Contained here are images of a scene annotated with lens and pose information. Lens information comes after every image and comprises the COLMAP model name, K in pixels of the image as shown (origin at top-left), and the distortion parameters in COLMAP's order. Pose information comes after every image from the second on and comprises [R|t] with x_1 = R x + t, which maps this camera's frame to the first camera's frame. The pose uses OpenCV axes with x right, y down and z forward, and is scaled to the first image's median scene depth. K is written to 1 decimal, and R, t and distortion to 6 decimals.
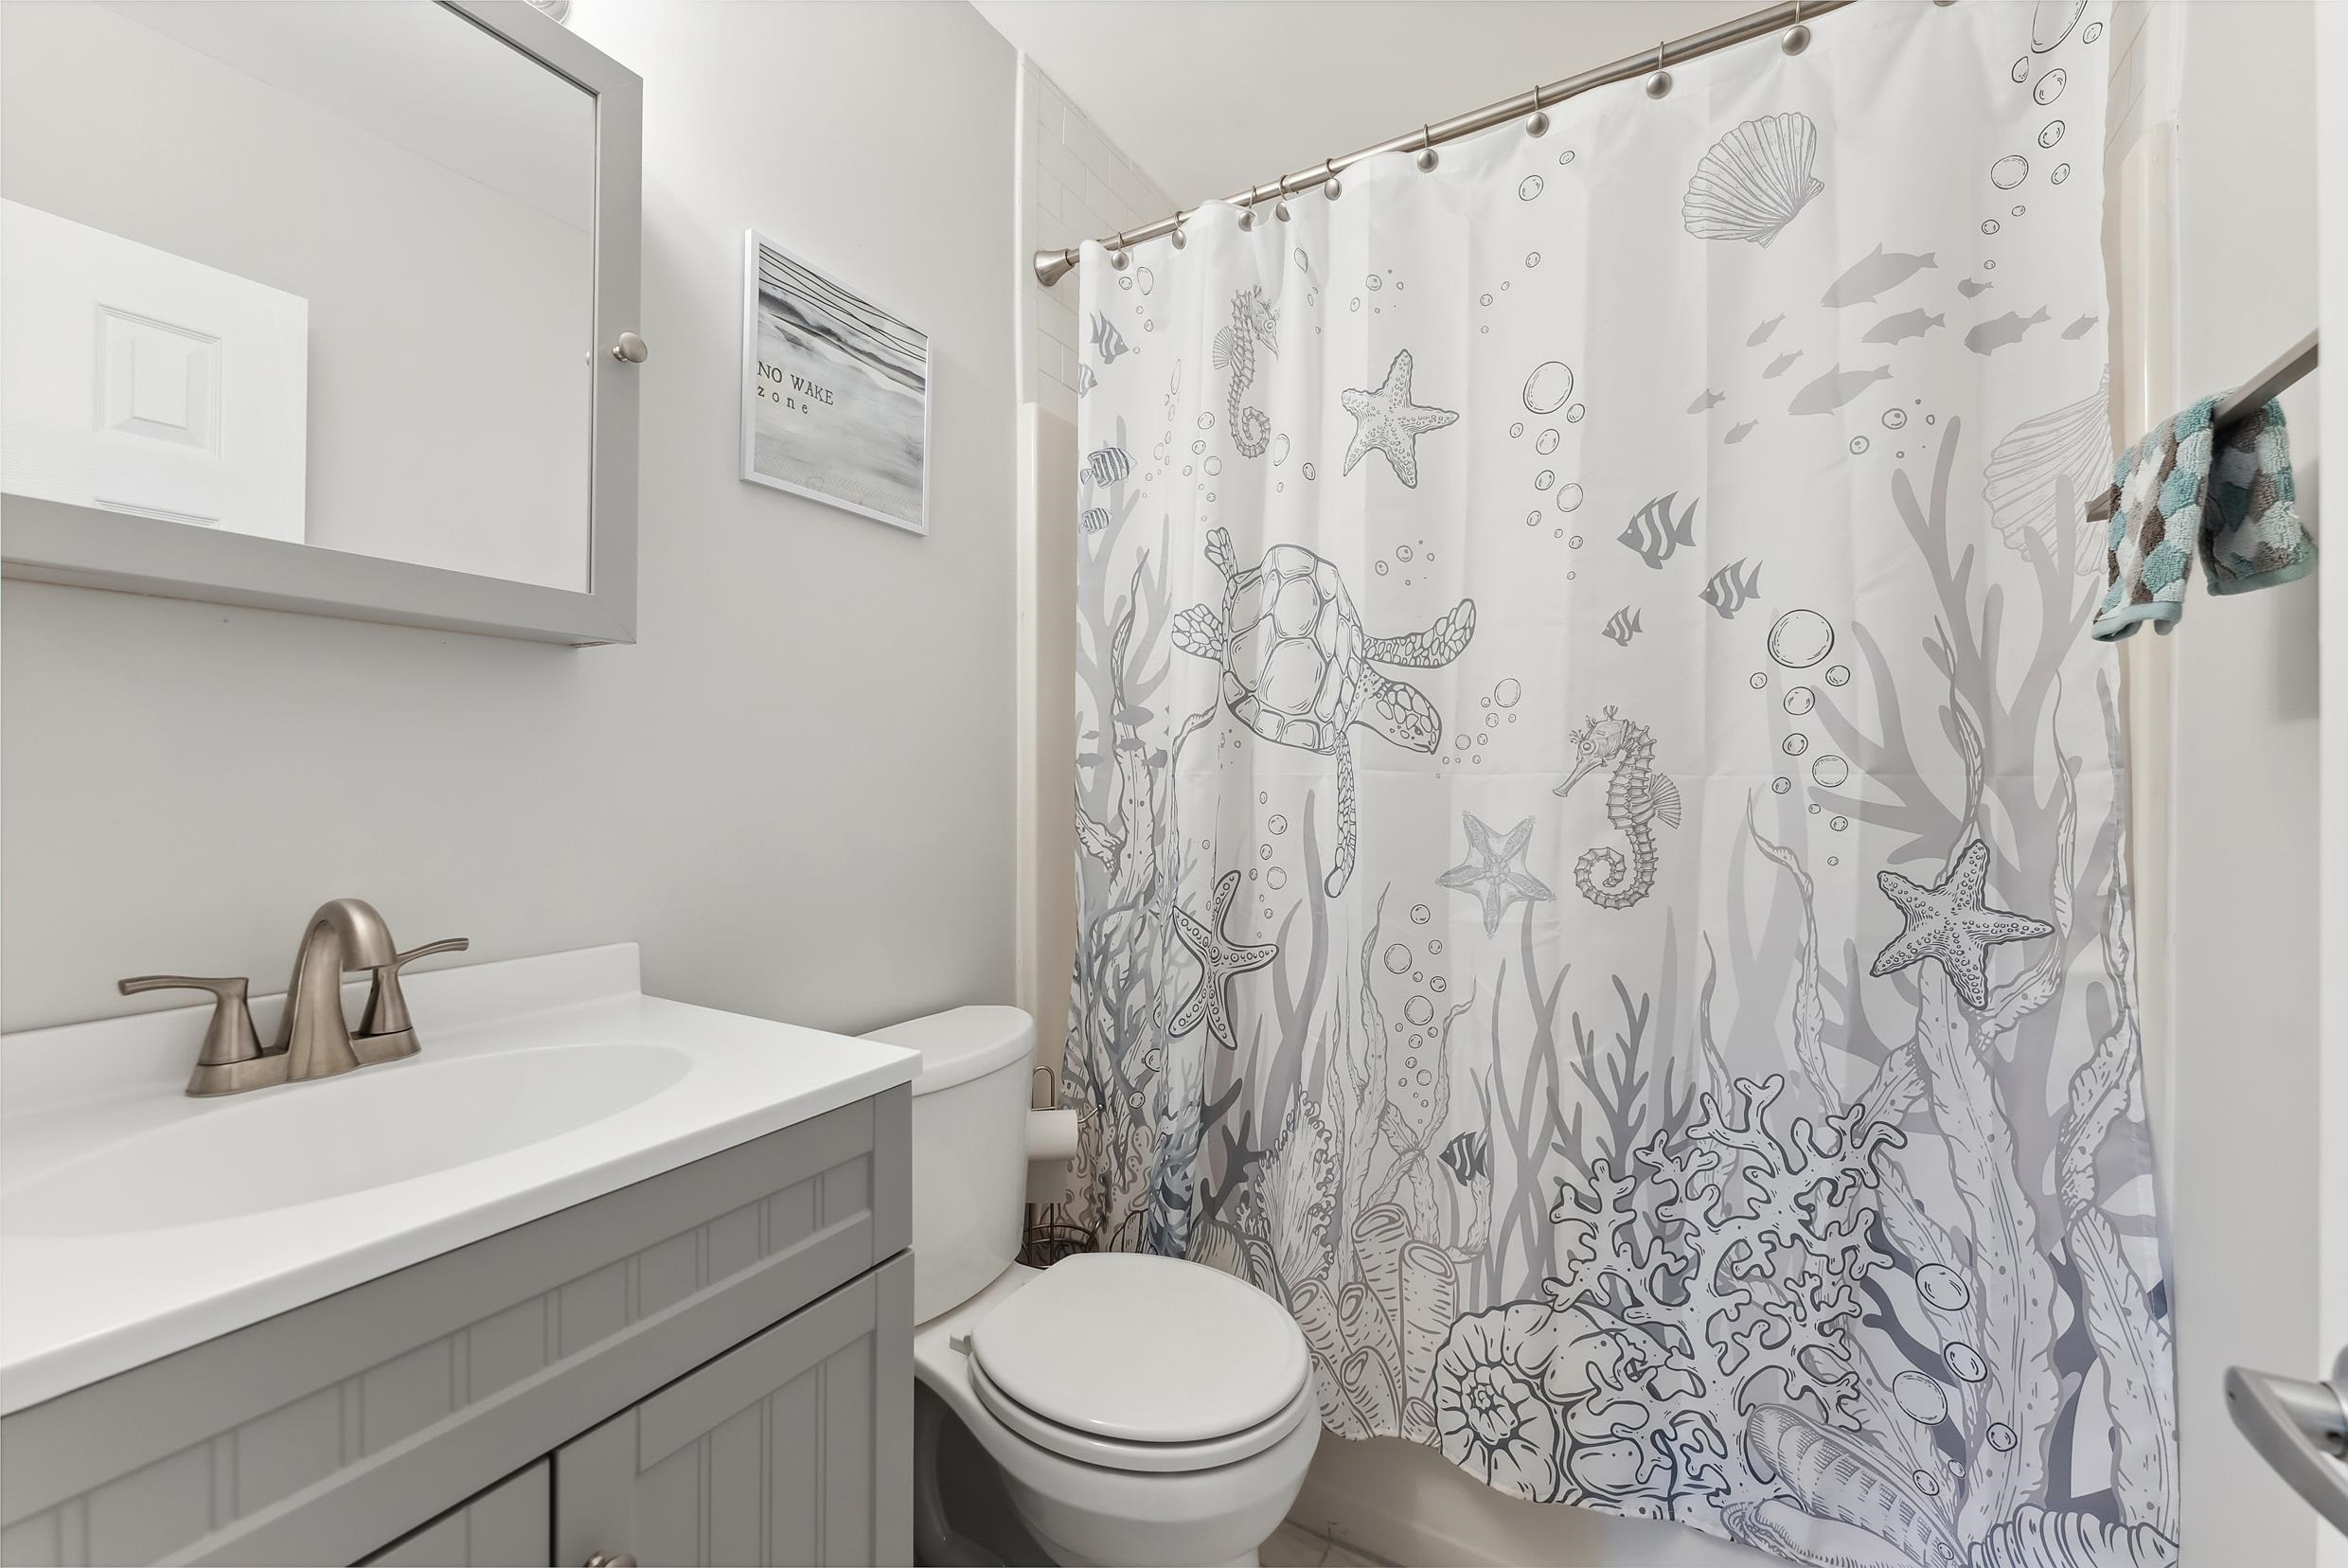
lens RADIAL K [[934.5, 0, 1180.7], [0, 934.5, 780.3], [0, 0, 1]] dist [0.000368, 0.000119]
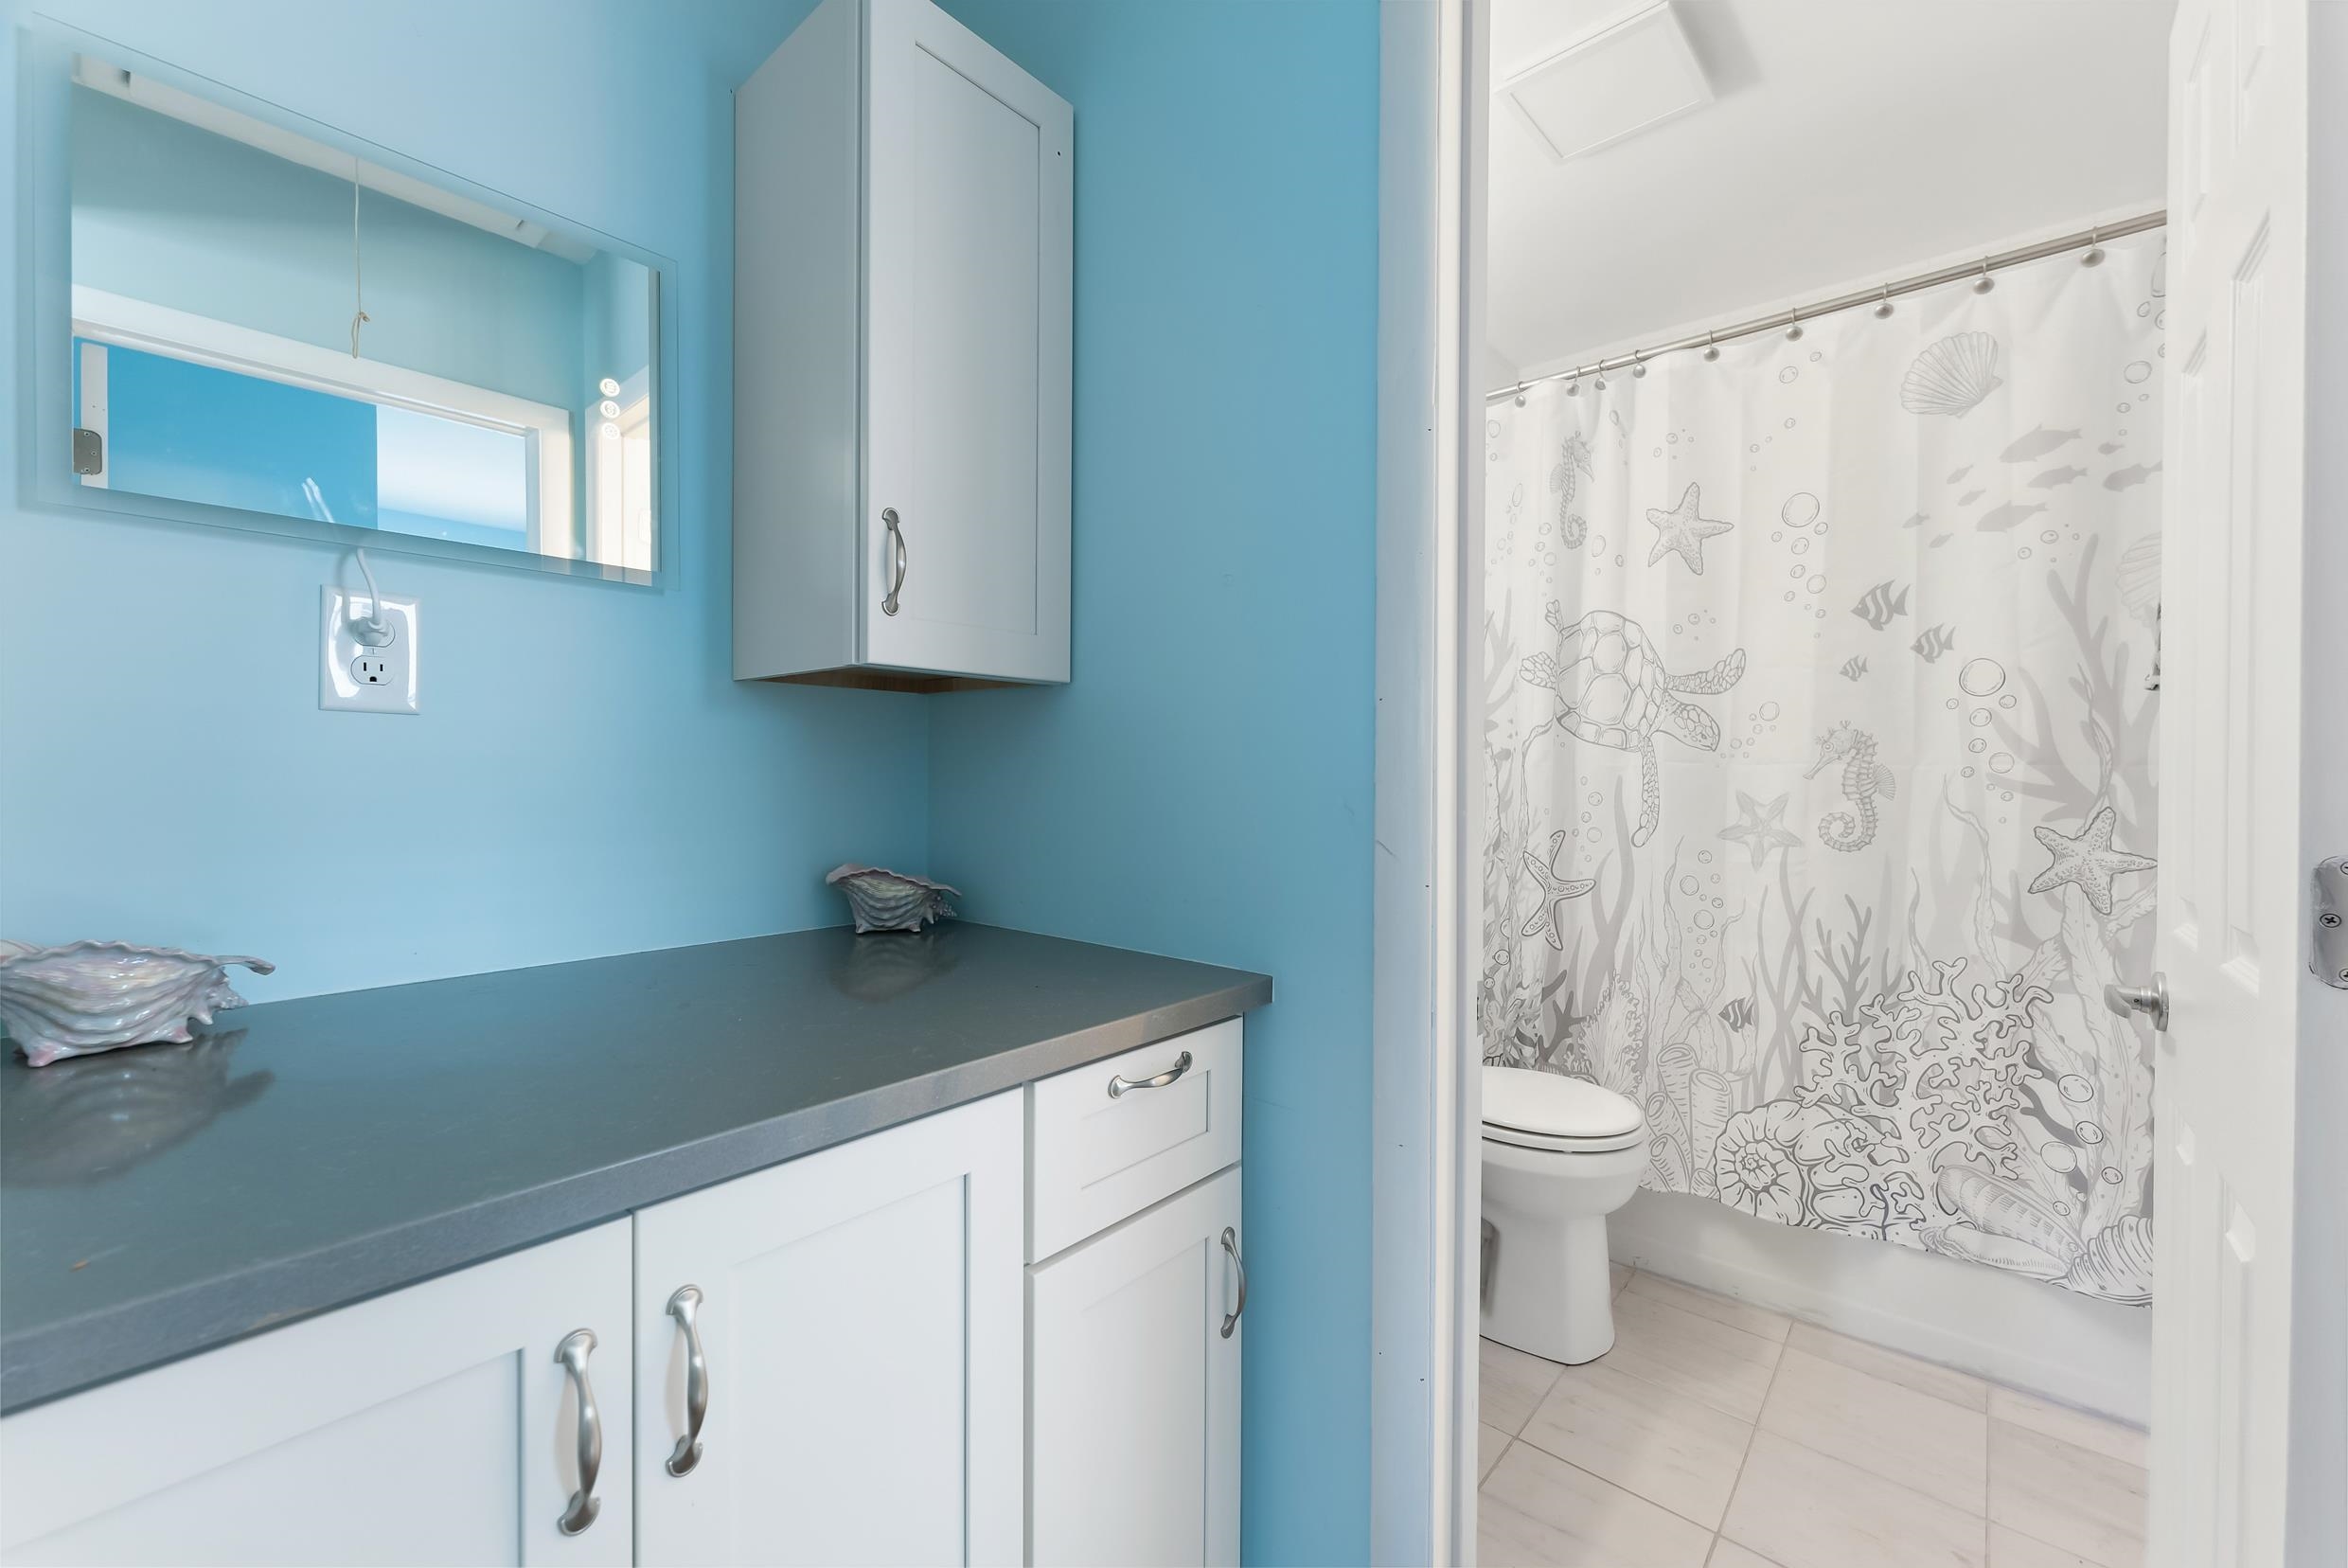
lens RADIAL K [[934.5, 0, 1180.7], [0, 934.5, 780.3], [0, 0, 1]] dist [0.000368, 0.000119]
pose [[0.983180, 0.003211, -0.182610, -0.338152], [-0.001667, 0.999962, 0.008610, 0.007673], [0.182630, -0.008161, 0.983148, -0.722013]]
